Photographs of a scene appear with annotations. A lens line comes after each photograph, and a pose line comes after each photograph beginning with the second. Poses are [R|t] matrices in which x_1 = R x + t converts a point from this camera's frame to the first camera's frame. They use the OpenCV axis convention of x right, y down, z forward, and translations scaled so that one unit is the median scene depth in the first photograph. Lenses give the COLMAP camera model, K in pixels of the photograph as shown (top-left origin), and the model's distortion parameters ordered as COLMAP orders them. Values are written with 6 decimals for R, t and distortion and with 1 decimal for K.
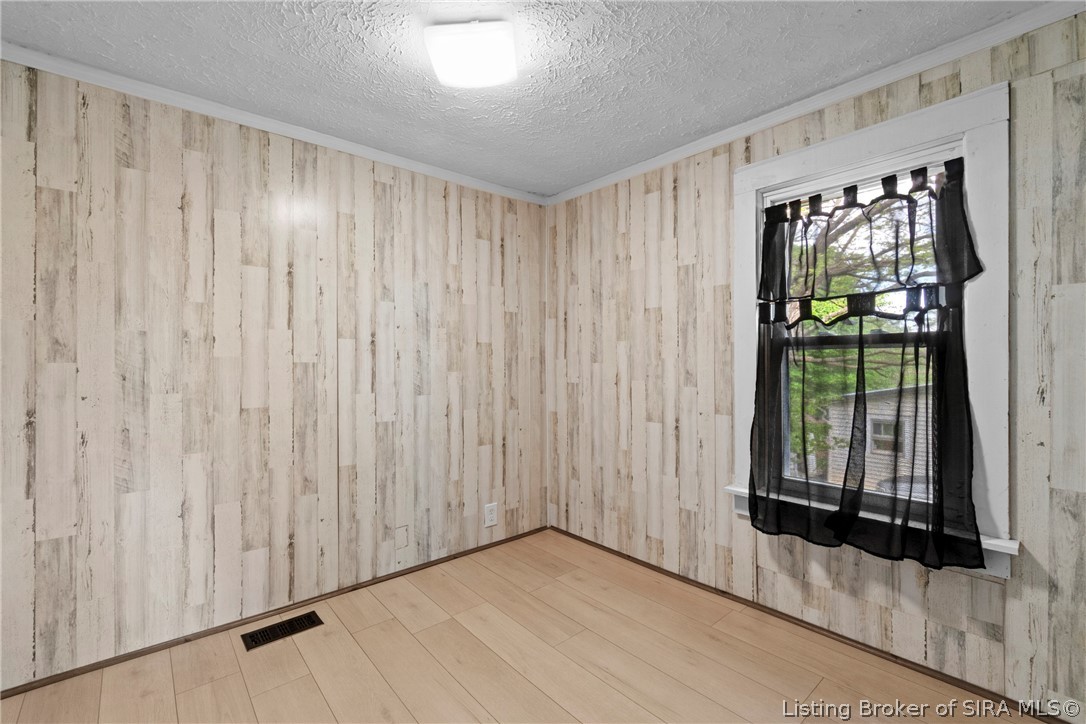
lens RADIAL K [[476.5, 0, 547.9], [0, 476.5, 360.0], [0, 0, 1]] dist [-0.002296, 0.000814]
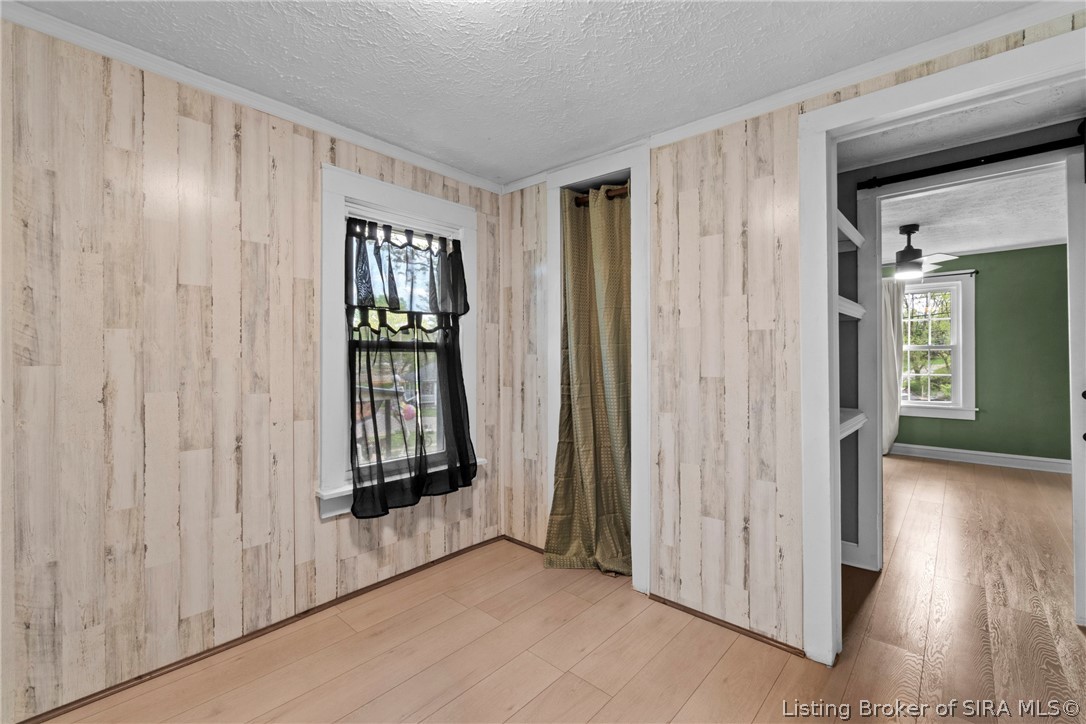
lens RADIAL K [[476.5, 0, 542.3], [0, 476.5, 364.1], [0, 0, 1]] dist [-0.002296, 0.000814]
pose [[-0.126661, -0.003587, 0.991940, -0.688214], [0.002212, 0.999990, 0.003898, 0.004660], [-0.991944, 0.002688, -0.126652, 0.753018]]
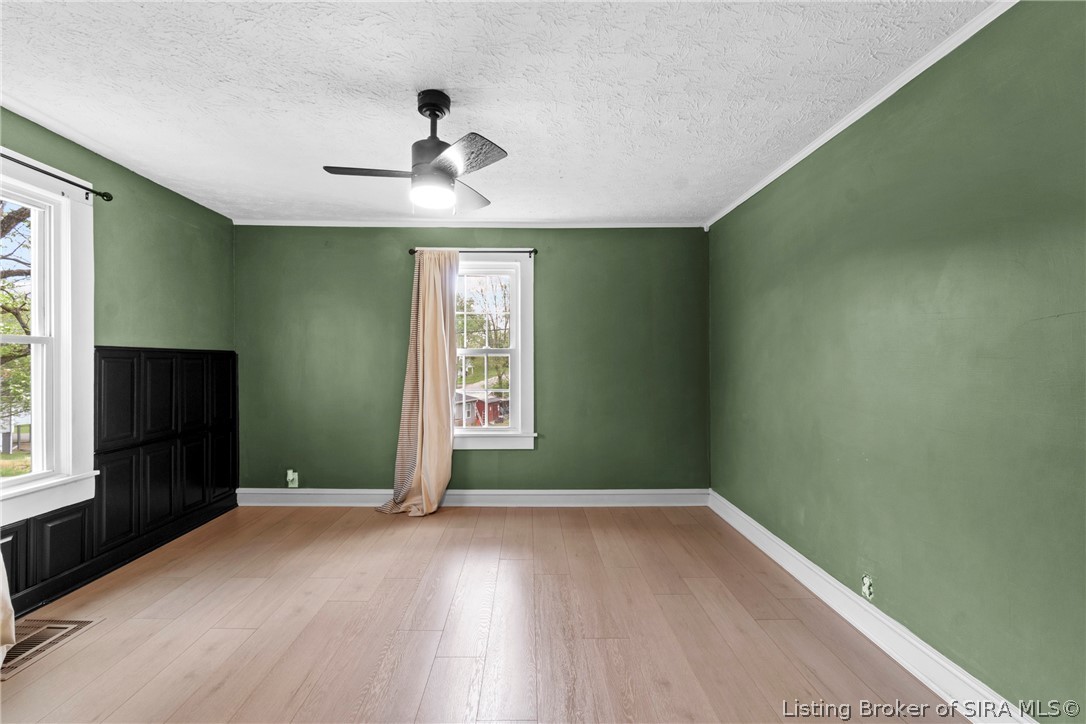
lens RADIAL K [[476.5, 0, 545.2], [0, 476.5, 367.7], [0, 0, 1]] dist [-0.002296, 0.000814]
pose [[-0.775480, 0.000196, 0.631372, -0.438693], [-0.002138, 0.999993, -0.002937, 0.001081], [-0.631369, -0.003627, -0.775474, 0.458944]]
